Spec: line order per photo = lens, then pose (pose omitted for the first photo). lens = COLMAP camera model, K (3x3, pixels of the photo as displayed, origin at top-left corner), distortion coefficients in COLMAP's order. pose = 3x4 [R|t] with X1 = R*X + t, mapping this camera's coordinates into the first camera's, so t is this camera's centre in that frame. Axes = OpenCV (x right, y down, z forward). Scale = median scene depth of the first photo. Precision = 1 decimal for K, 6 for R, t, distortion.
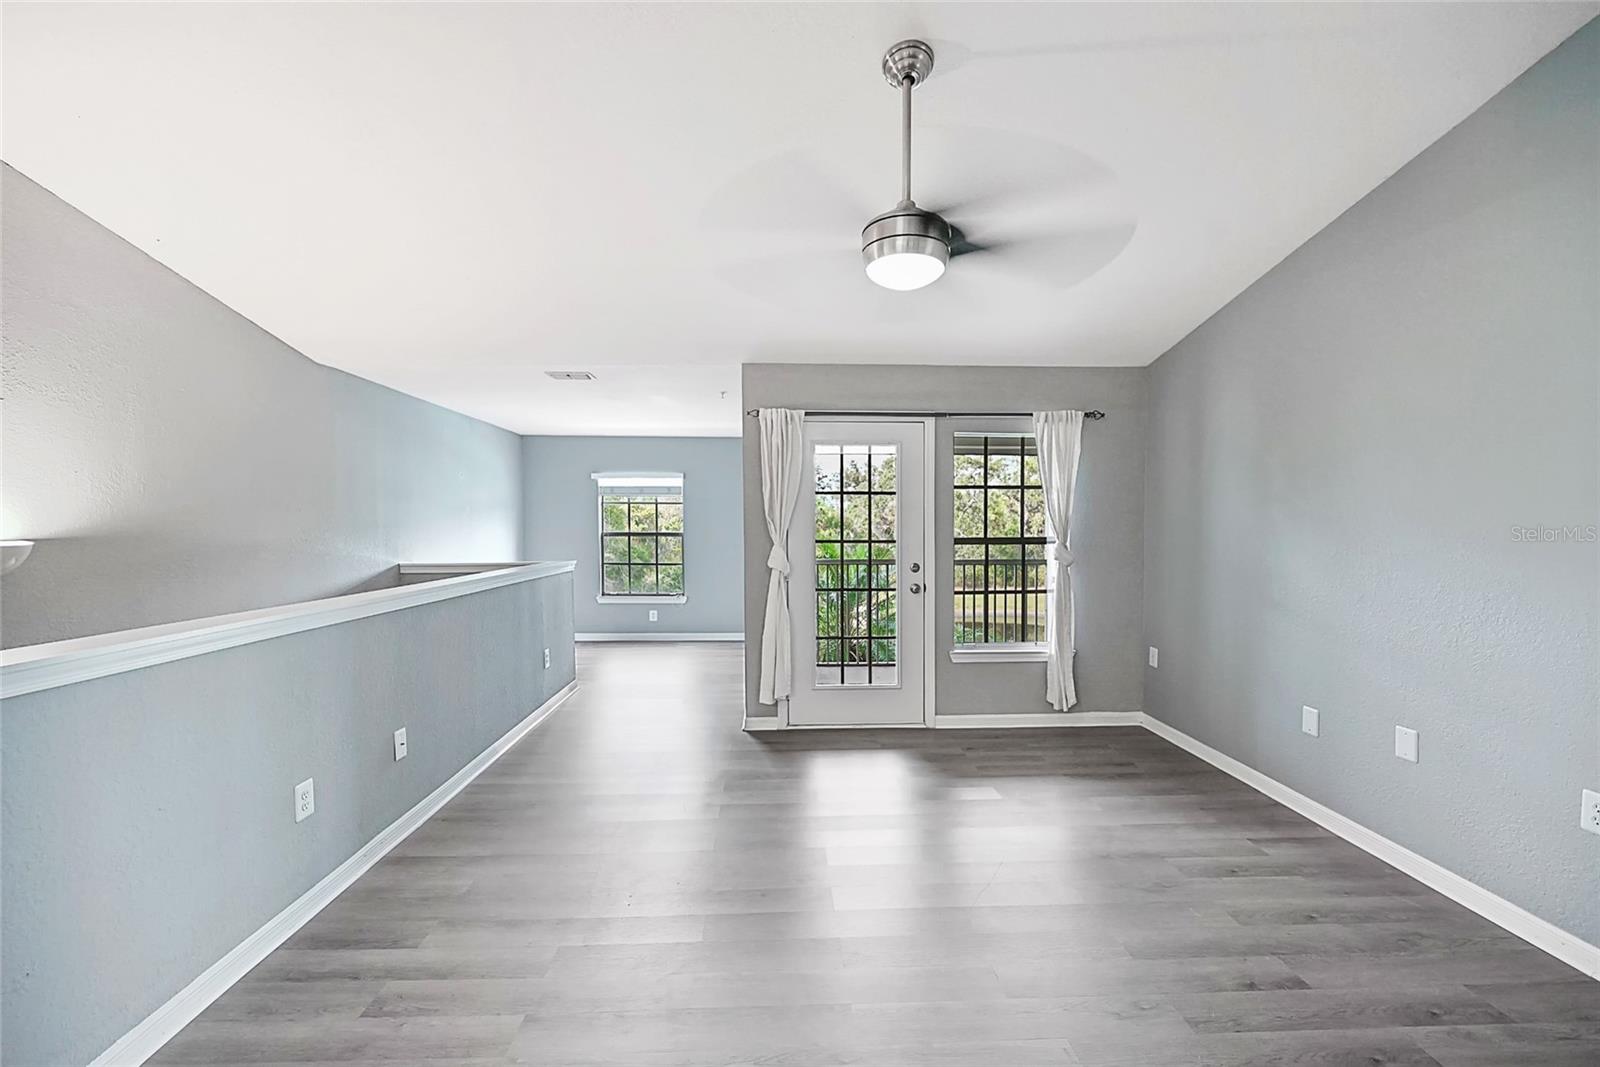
lens RADIAL K [[654.7, 0, 793.1], [0, 654.7, 557.5], [0, 0, 1]] dist [-0.004562, -0.000382]
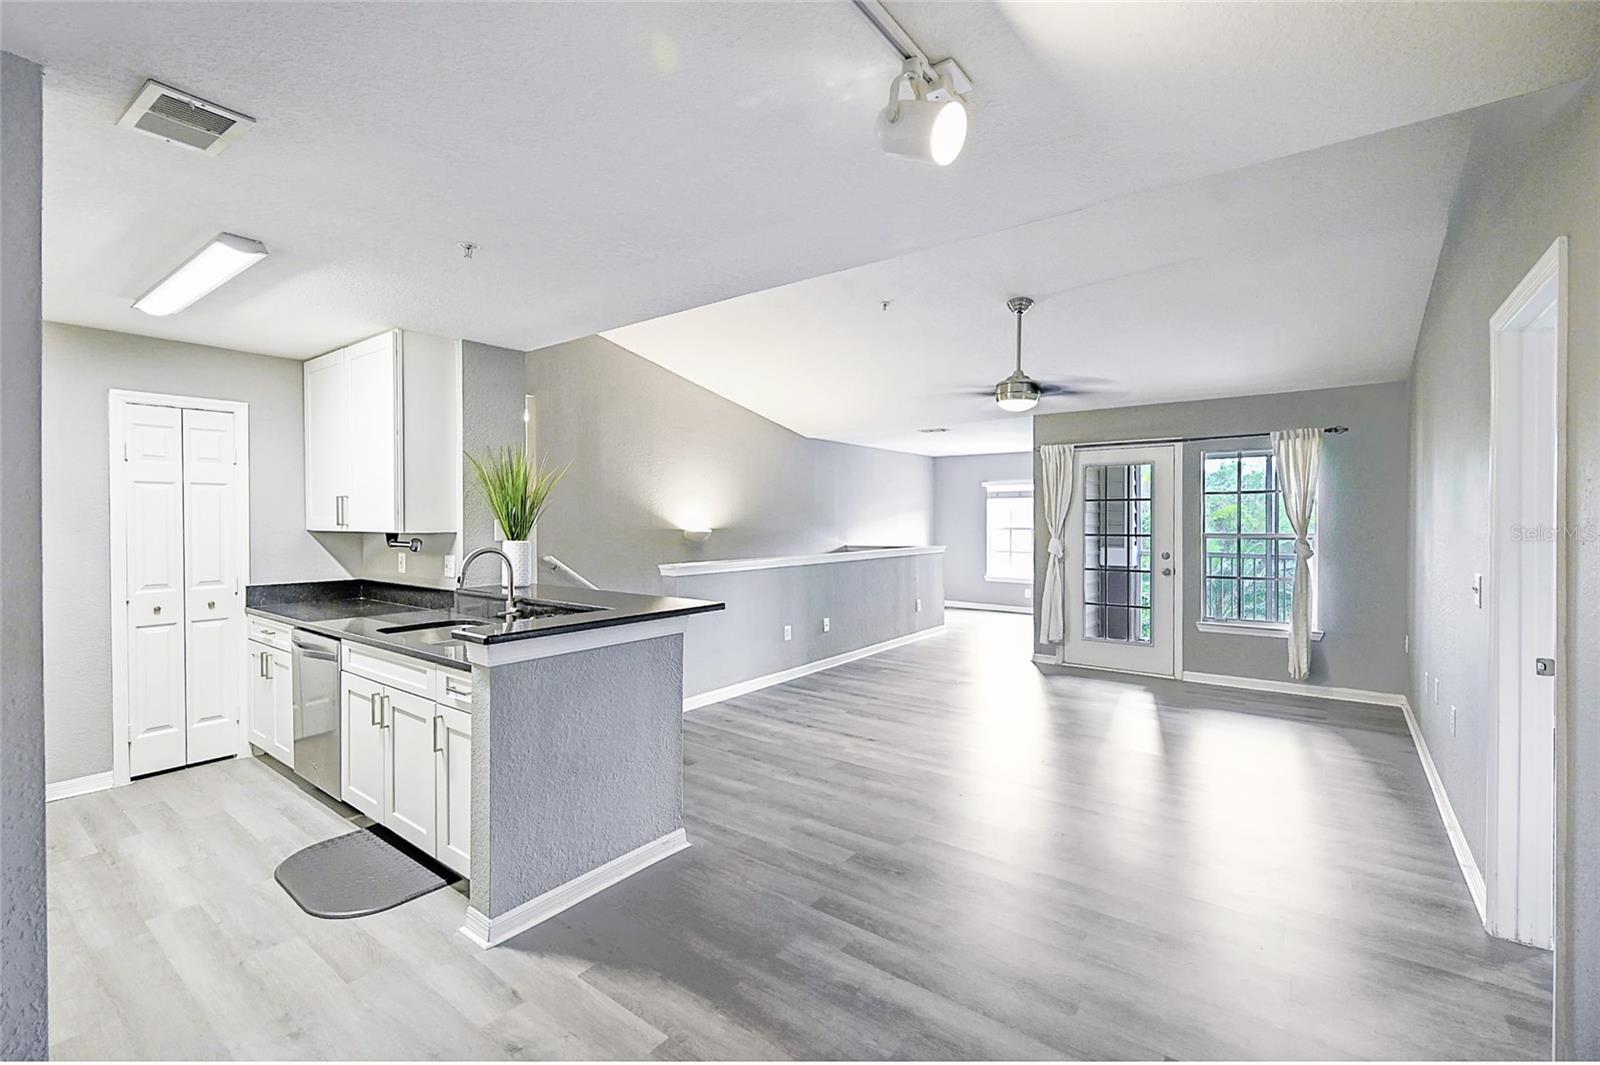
lens RADIAL K [[679.7, 0, 773.4], [0, 679.7, 526.1], [0, 0, 1]] dist [0.012216, -0.001632]
pose [[0.756568, 0.005033, -0.653895, 0.496697], [-0.030495, 0.999154, -0.027593, 0.017405], [0.653203, 0.040816, 0.756082, -0.559314]]
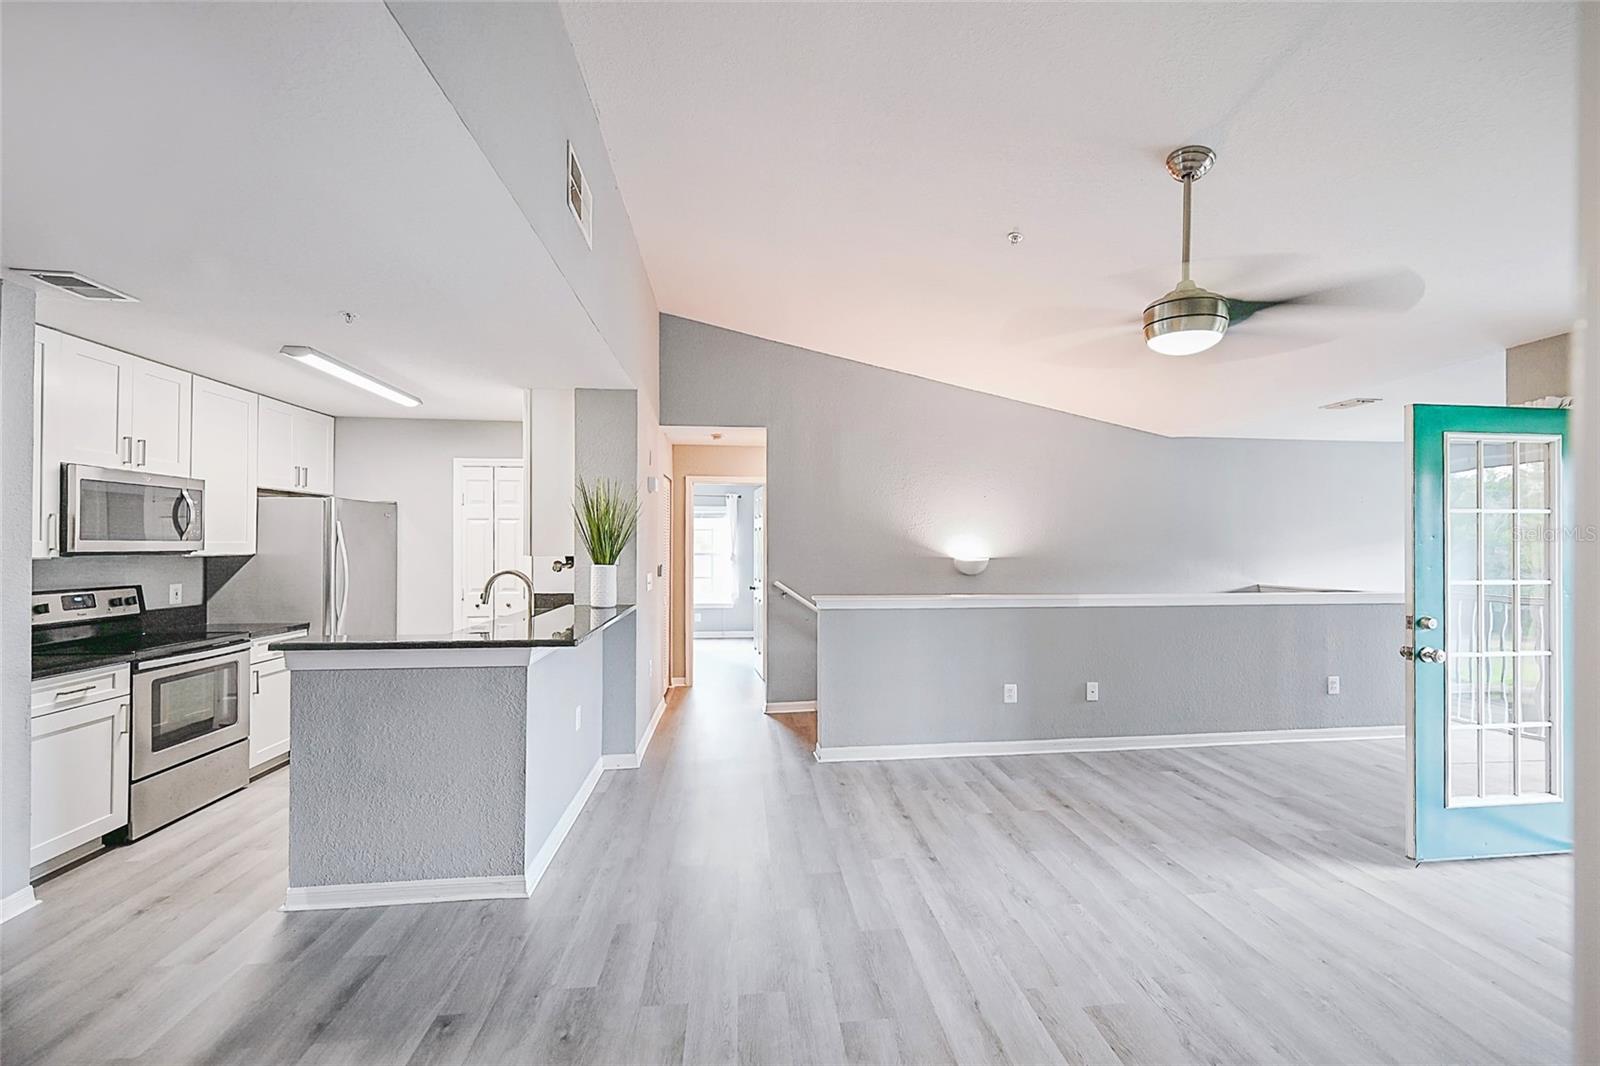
lens RADIAL K [[654.7, 0, 822.9], [0, 654.7, 543.8], [0, 0, 1]] dist [-0.004562, -0.000382]
pose [[0.090959, -0.004256, -0.995846, 0.622182], [-0.051800, 0.998617, -0.008999, -0.016277], [0.994507, 0.052403, 0.090613, 0.127456]]
